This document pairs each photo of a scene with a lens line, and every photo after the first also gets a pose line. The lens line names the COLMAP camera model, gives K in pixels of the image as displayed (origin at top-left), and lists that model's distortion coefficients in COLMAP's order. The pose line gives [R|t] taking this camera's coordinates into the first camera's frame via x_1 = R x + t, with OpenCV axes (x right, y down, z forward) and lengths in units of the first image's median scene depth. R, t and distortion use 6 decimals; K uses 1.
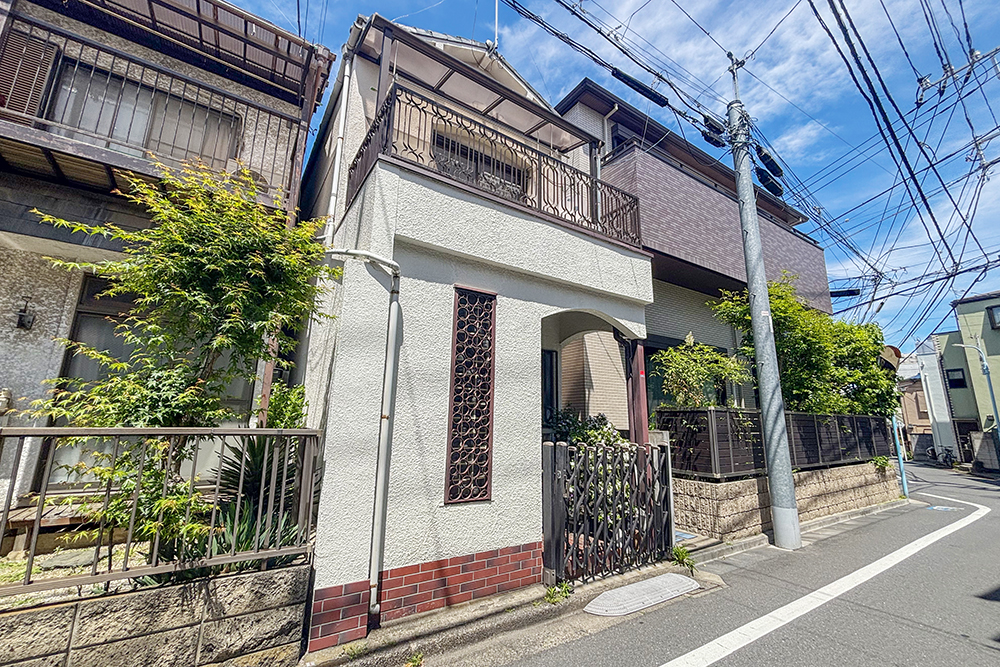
lens RADIAL K [[402.0, 0, 504.9], [0, 402.0, 332.9], [0, 0, 1]] dist [-0.001173, 0.000187]
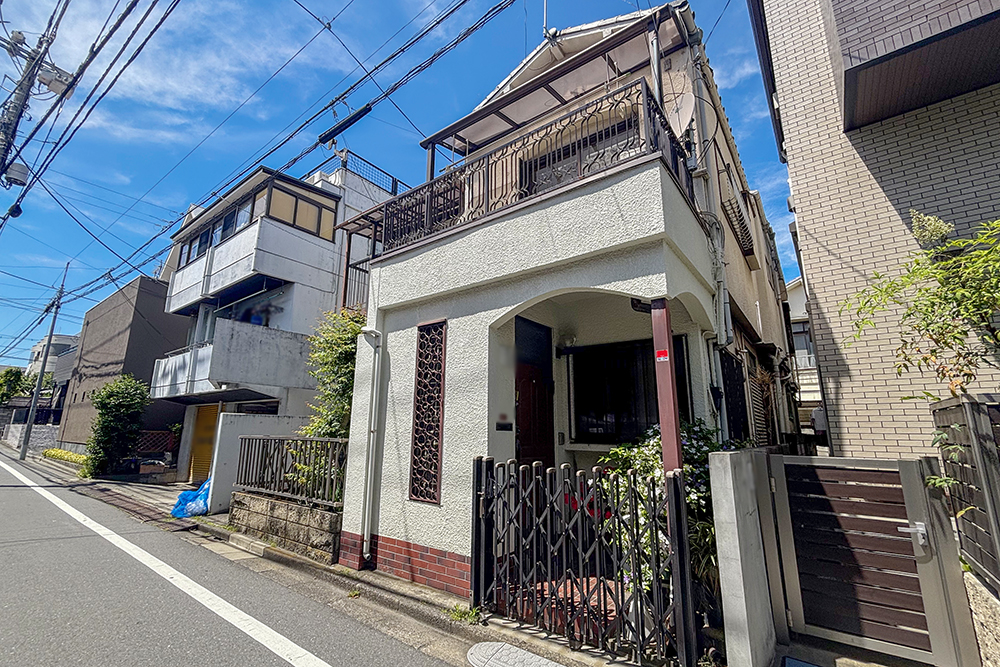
lens RADIAL K [[426.3, 0, 494.5], [0, 426.3, 339.4], [0, 0, 1]] dist [0.000112, 0.000148]
pose [[0.326912, -0.217583, -0.919666, 0.924258], [0.192498, 0.968065, -0.160607, 0.145012], [0.925242, -0.124530, 0.358357, 0.589282]]
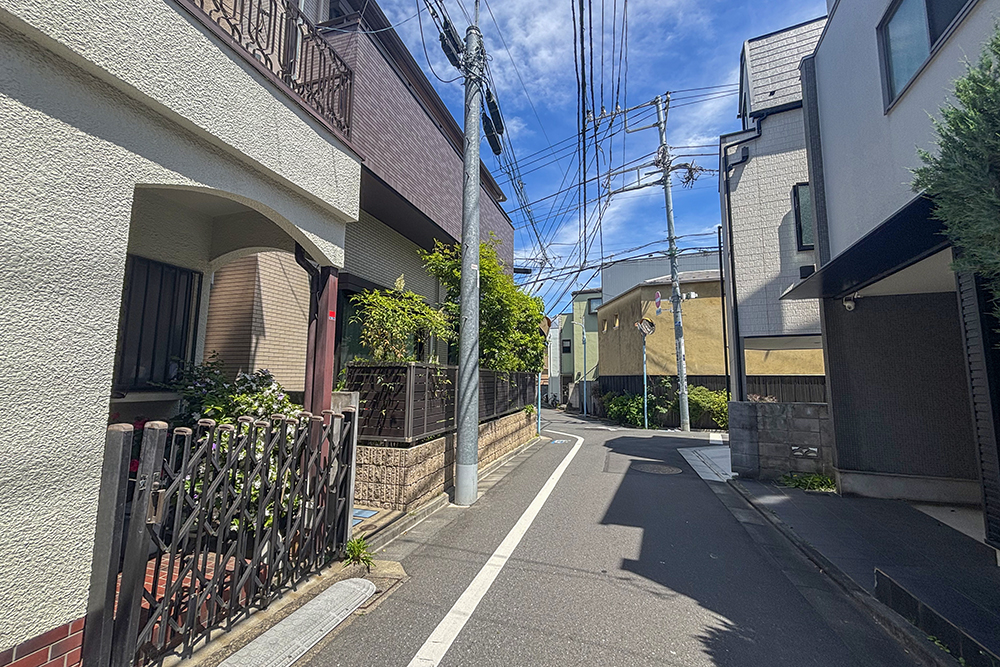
lens RADIAL K [[408.7, 0, 500.0], [0, 408.7, 333.5], [0, 0, 1]] dist [-0.002845, -0.000189]
pose [[0.767918, 0.061684, 0.637571, 0.118253], [-0.131647, 0.989302, 0.062848, 0.052871], [-0.626874, -0.132196, 0.767823, 0.267009]]
